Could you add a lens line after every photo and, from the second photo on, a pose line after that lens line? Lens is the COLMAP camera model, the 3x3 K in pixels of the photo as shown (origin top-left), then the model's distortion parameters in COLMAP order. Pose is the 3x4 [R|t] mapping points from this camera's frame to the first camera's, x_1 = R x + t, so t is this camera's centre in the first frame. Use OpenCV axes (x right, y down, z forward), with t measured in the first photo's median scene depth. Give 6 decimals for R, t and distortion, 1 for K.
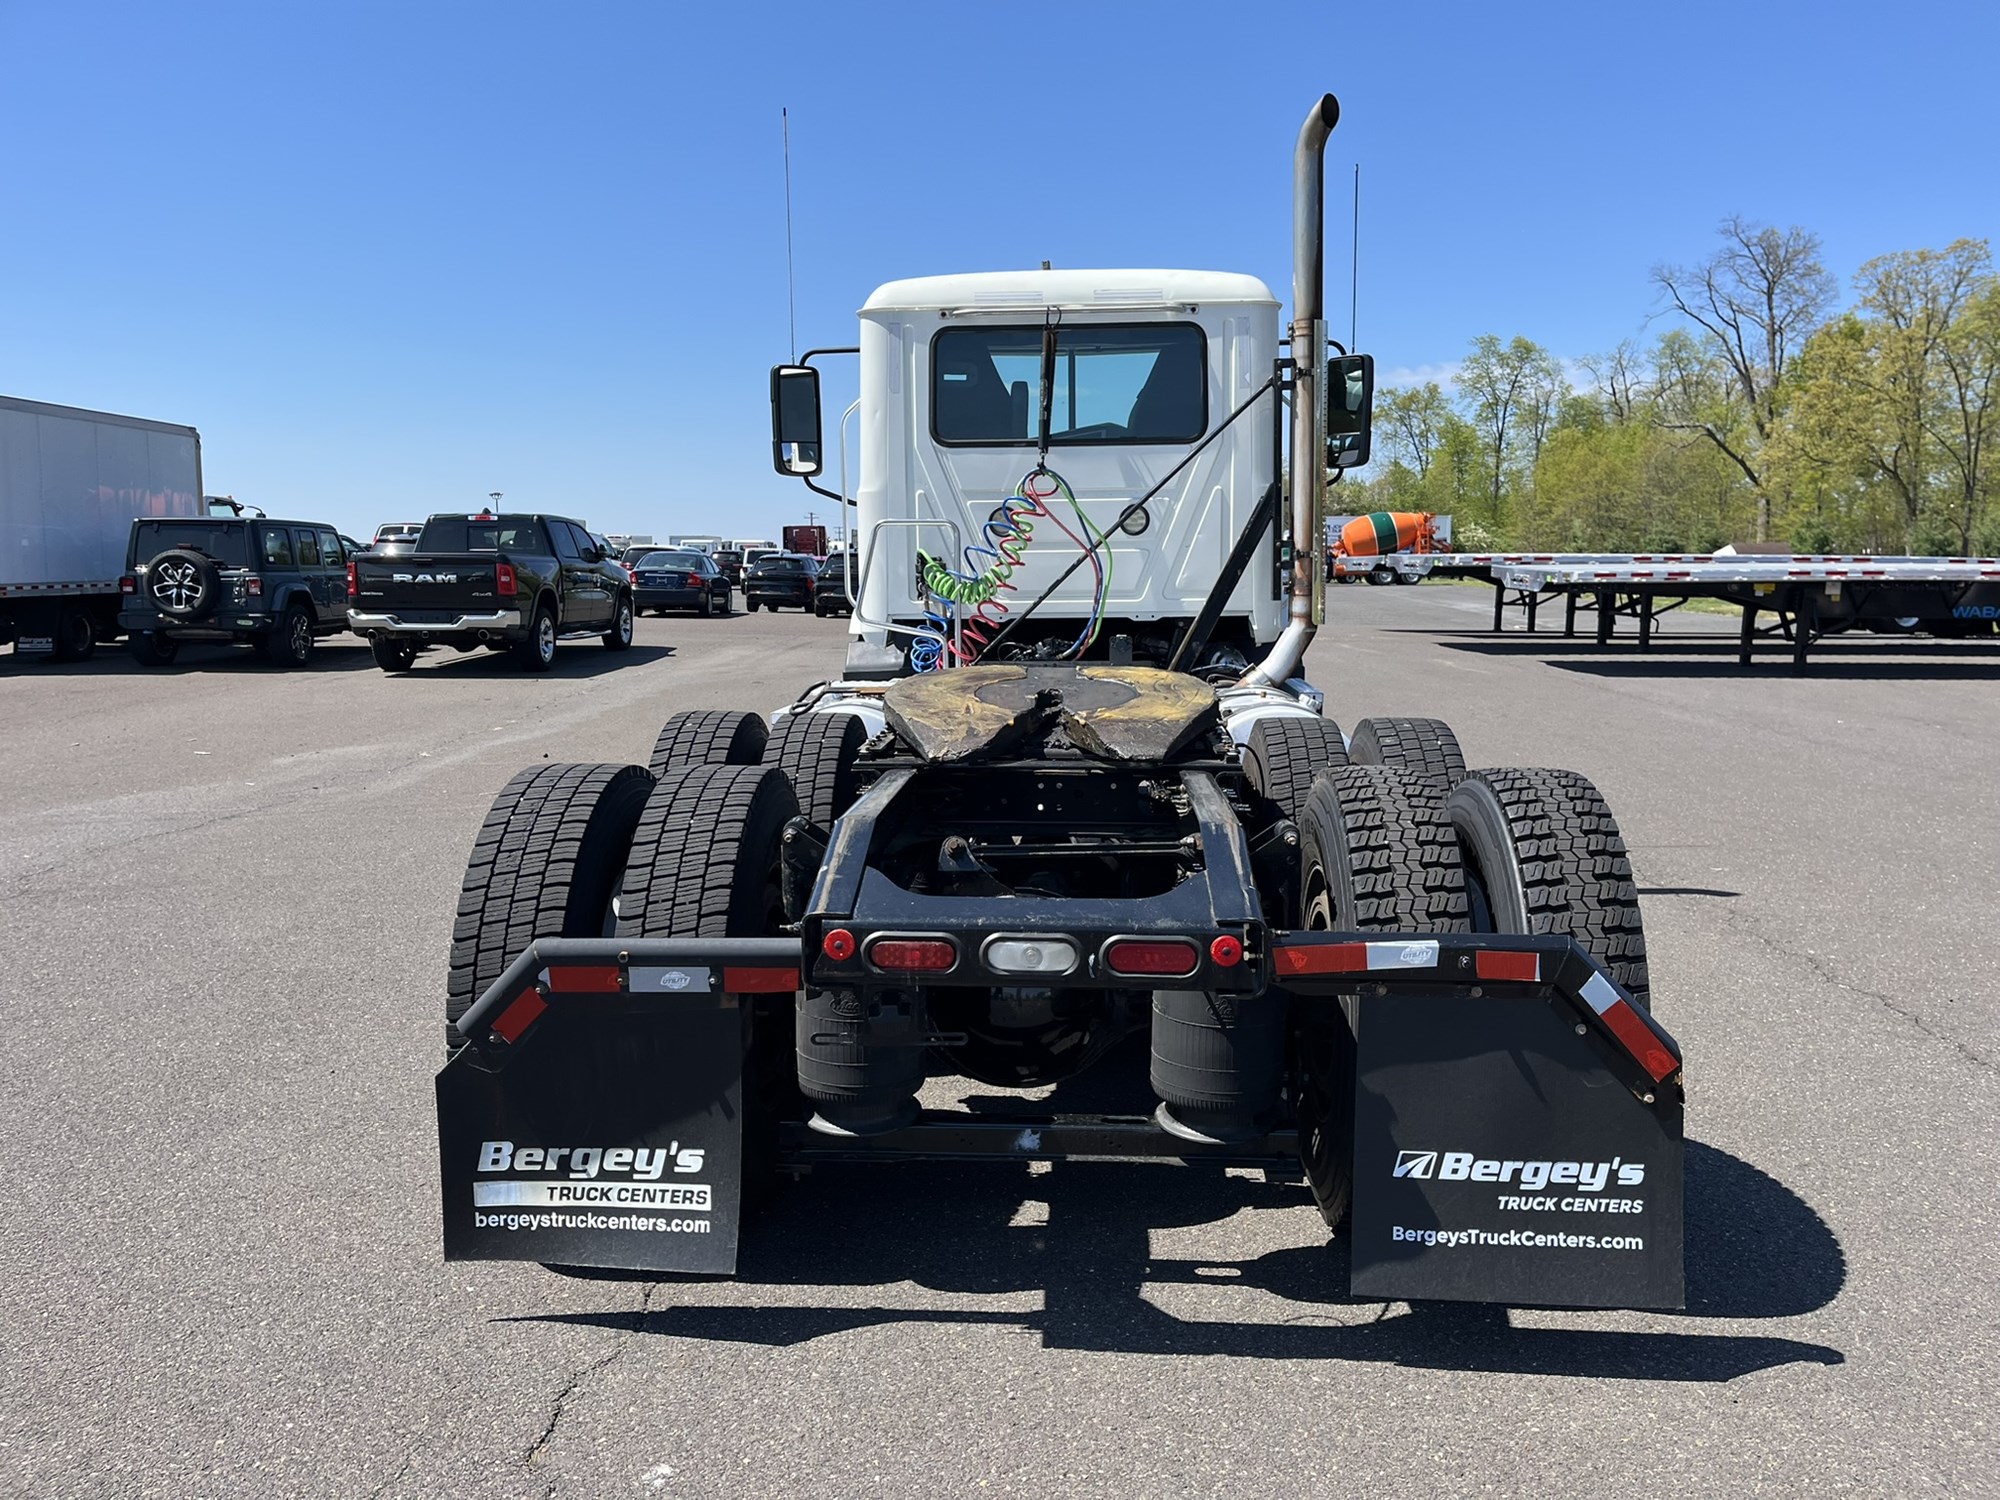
lens RADIAL K [[1541.1, 0, 1012.3], [0, 1541.1, 757.4], [0, 0, 1]] dist [0.037044, -0.043002]
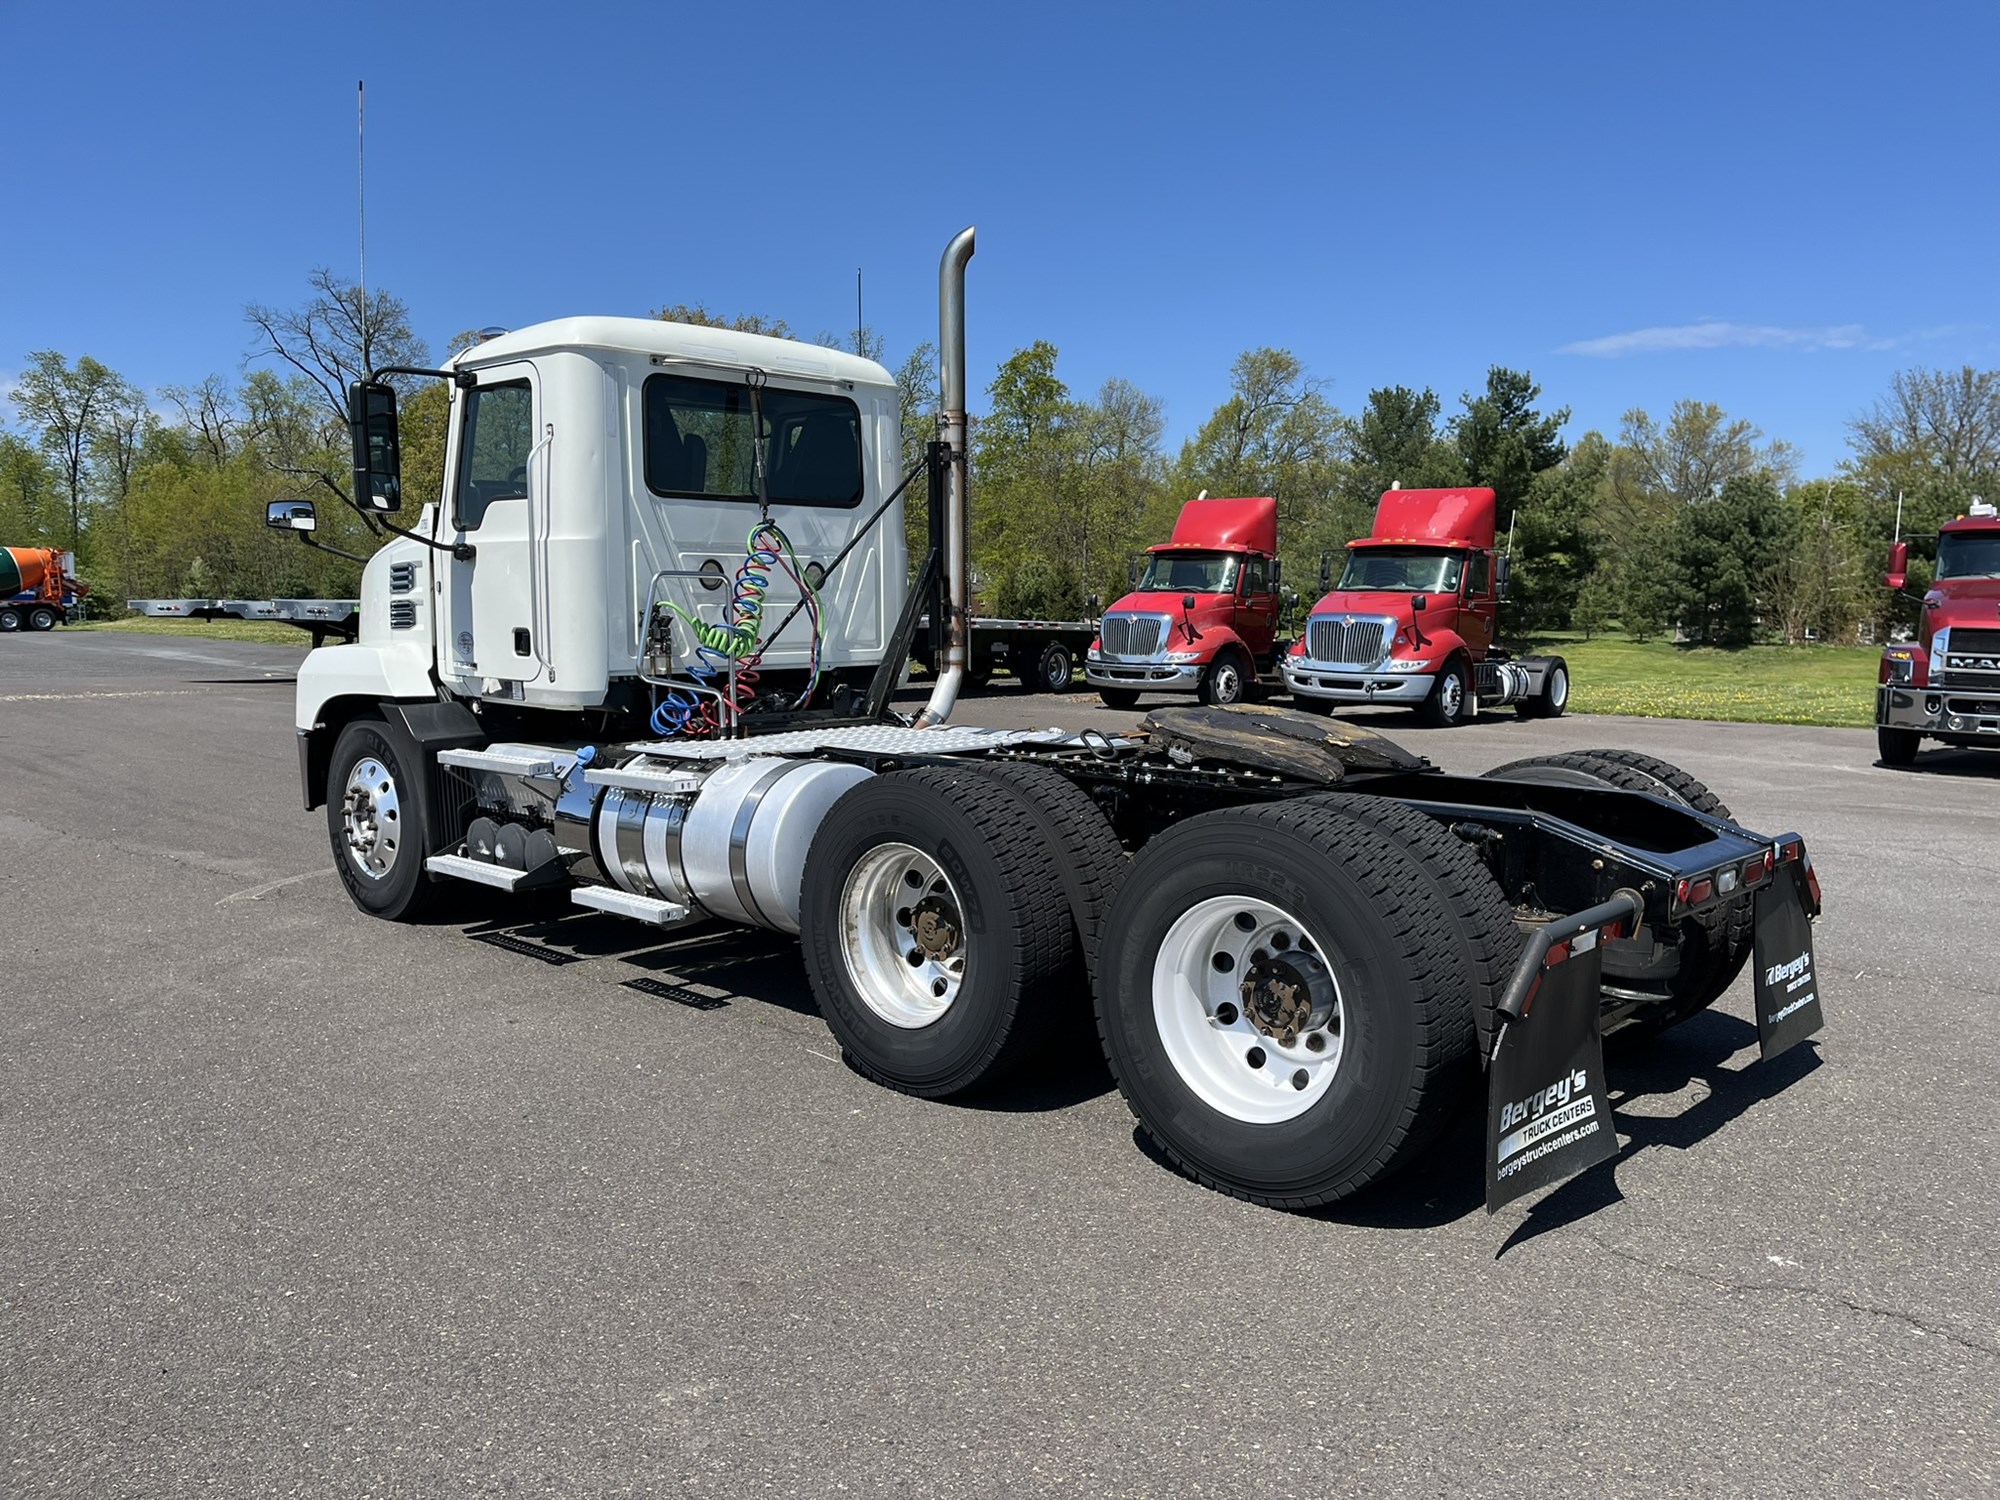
lens RADIAL K [[1541.1, 0, 1038.1], [0, 1541.1, 731.4], [0, 0, 1]] dist [0.037044, -0.043002]
pose [[0.628601, -0.056744, 0.775655, -0.656453], [0.091326, 0.995820, -0.001162, -0.032619], [-0.772347, 0.071568, 0.631156, 0.221342]]
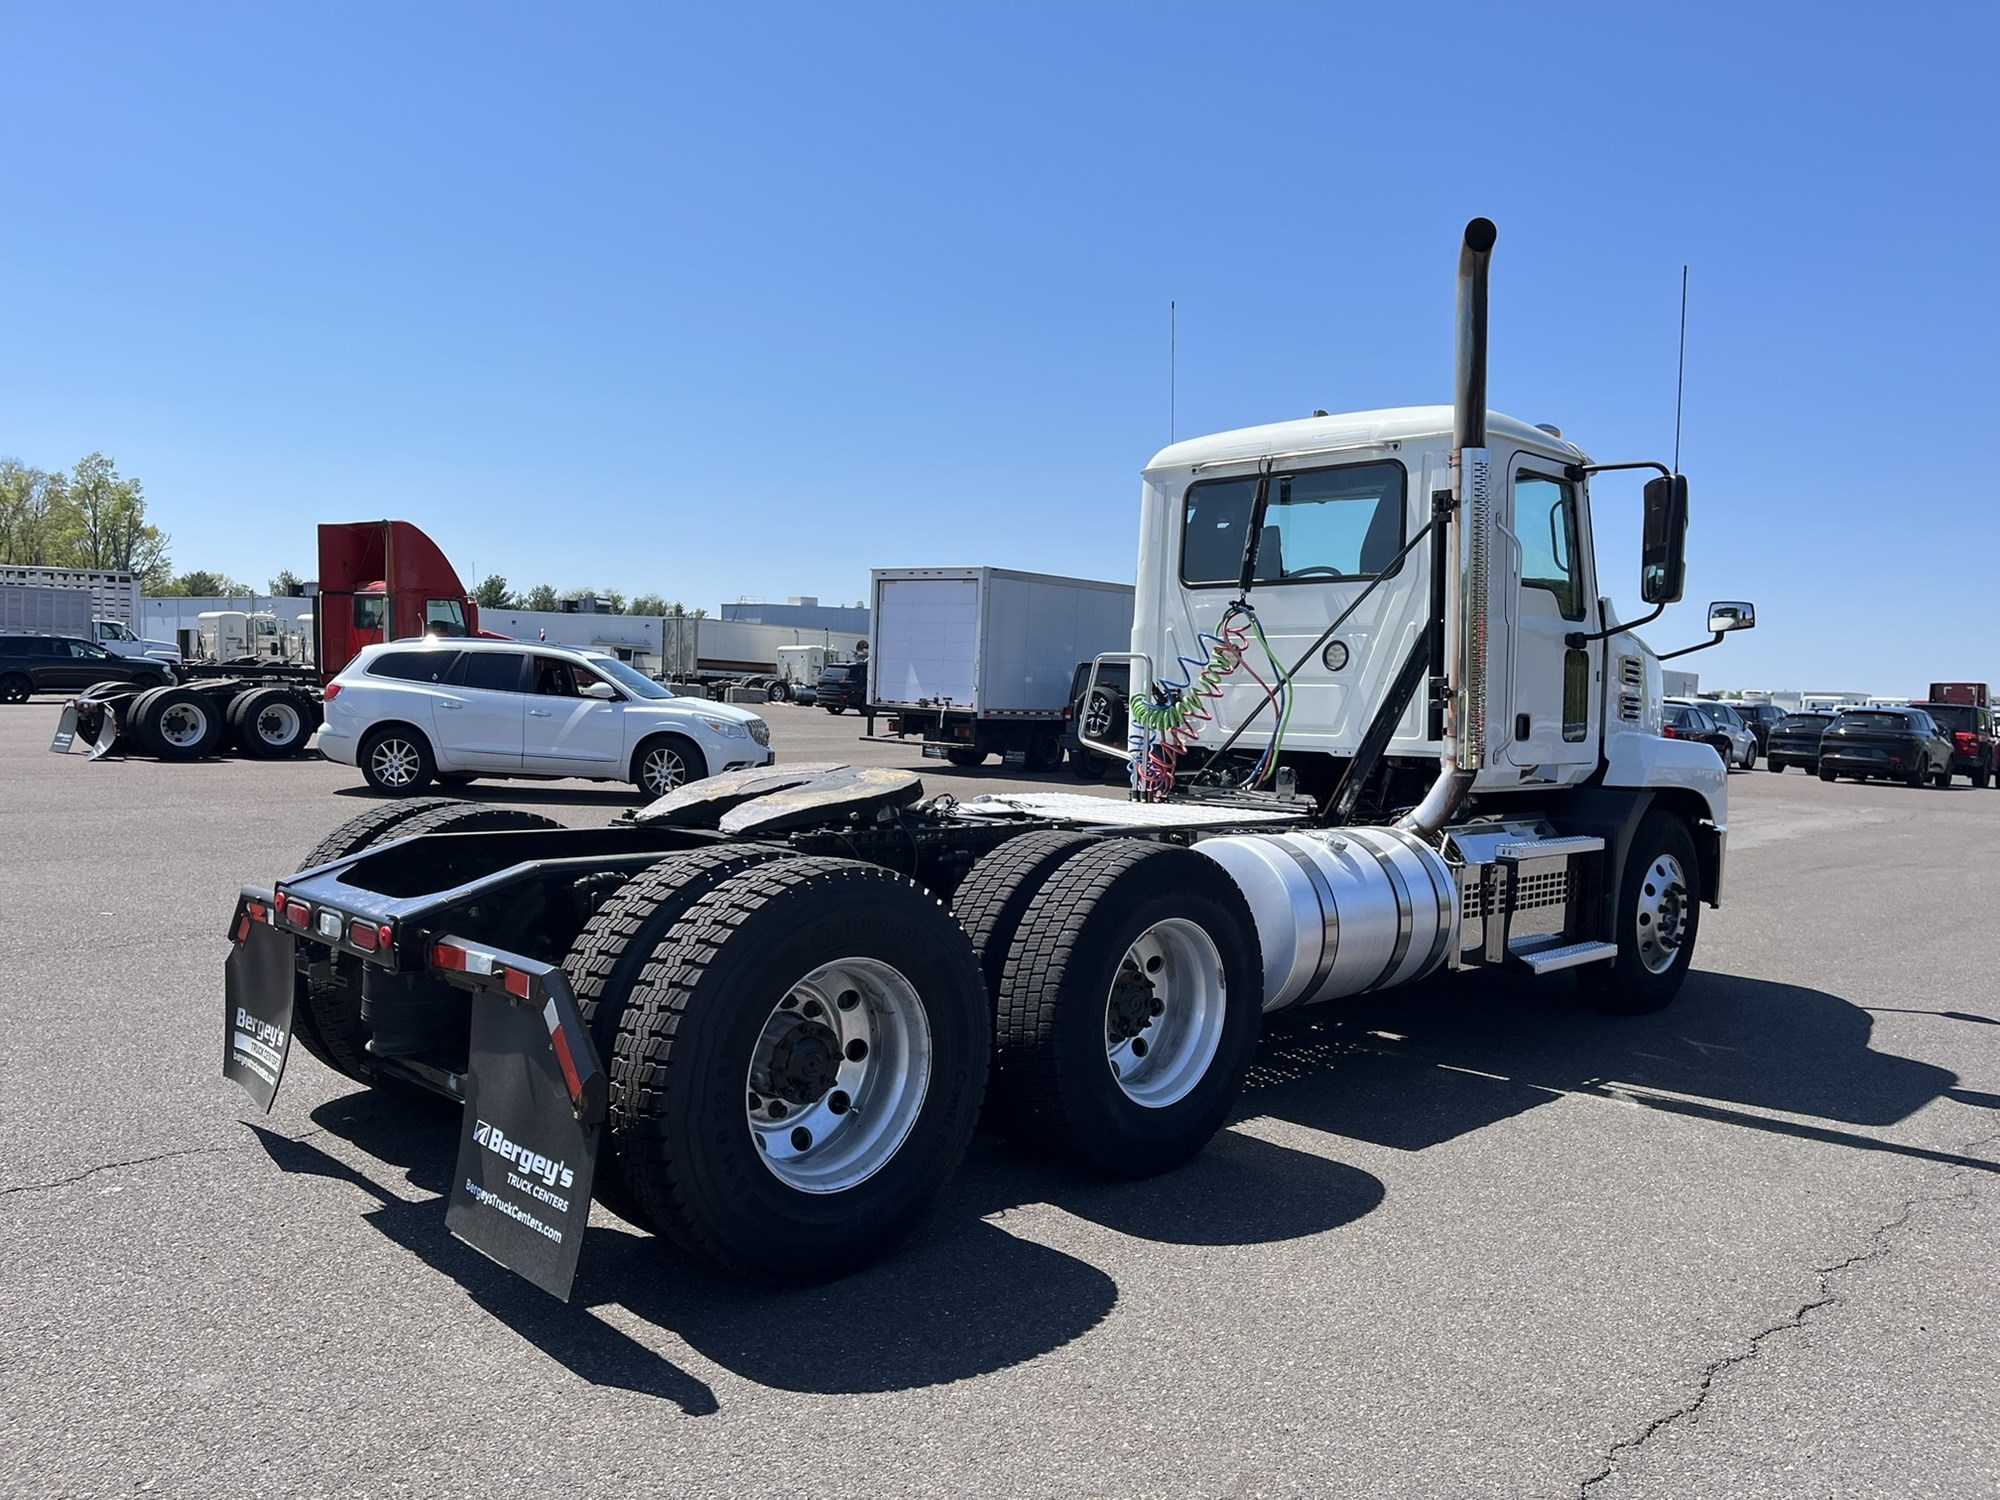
lens RADIAL K [[1541.1, 0, 997.4], [0, 1541.1, 732.9], [0, 0, 1]] dist [0.037044, -0.043002]
pose [[0.735383, 0.042958, -0.676288, 0.599961], [-0.119802, 0.990510, -0.067353, -0.011474], [0.666977, 0.130551, 0.733551, 0.128909]]
